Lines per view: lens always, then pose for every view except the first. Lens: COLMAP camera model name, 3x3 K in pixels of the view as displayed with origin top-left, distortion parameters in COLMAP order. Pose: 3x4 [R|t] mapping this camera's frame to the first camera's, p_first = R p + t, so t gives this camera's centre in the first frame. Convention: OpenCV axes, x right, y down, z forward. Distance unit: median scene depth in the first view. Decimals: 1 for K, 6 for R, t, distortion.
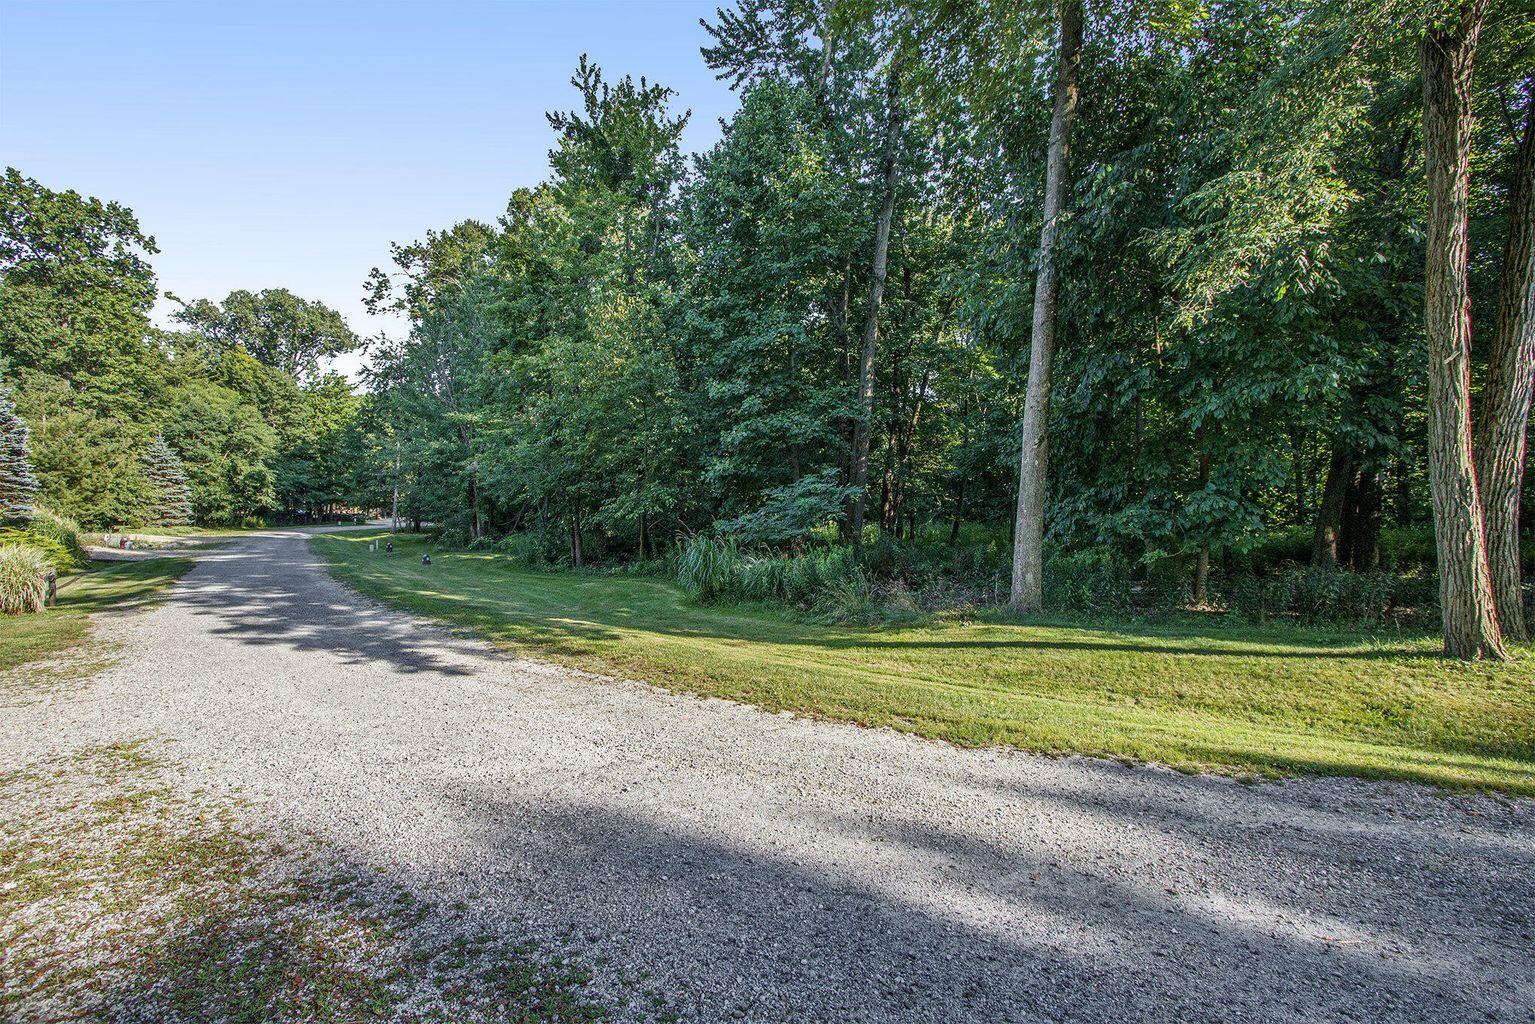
lens RADIAL K [[711.0, 0, 762.8], [0, 711.0, 513.7], [0, 0, 1]] dist [-0.000045, 0.001083]
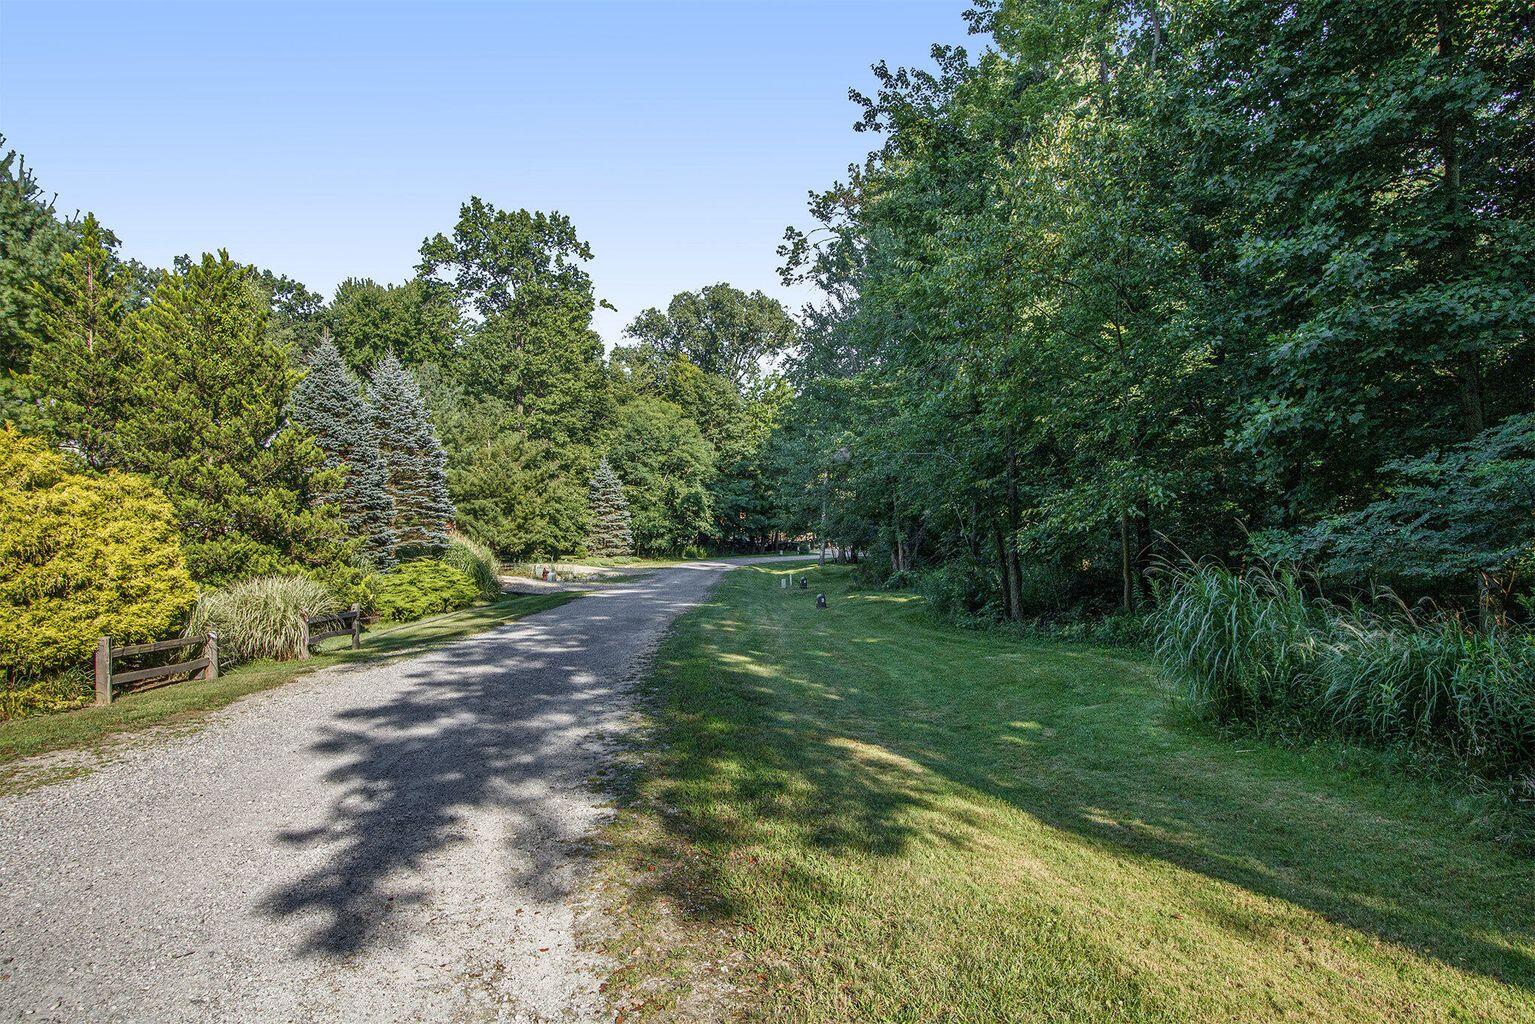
lens RADIAL K [[931.9, 0, 767.5], [0, 931.9, 512.0], [0, 0, 1]] dist [-0.002879, -0.000769]
pose [[0.827721, -0.029376, -0.560371, 0.010206], [0.012070, 0.999330, -0.034558, 0.020264], [0.561010, 0.021841, 0.827521, 0.545749]]
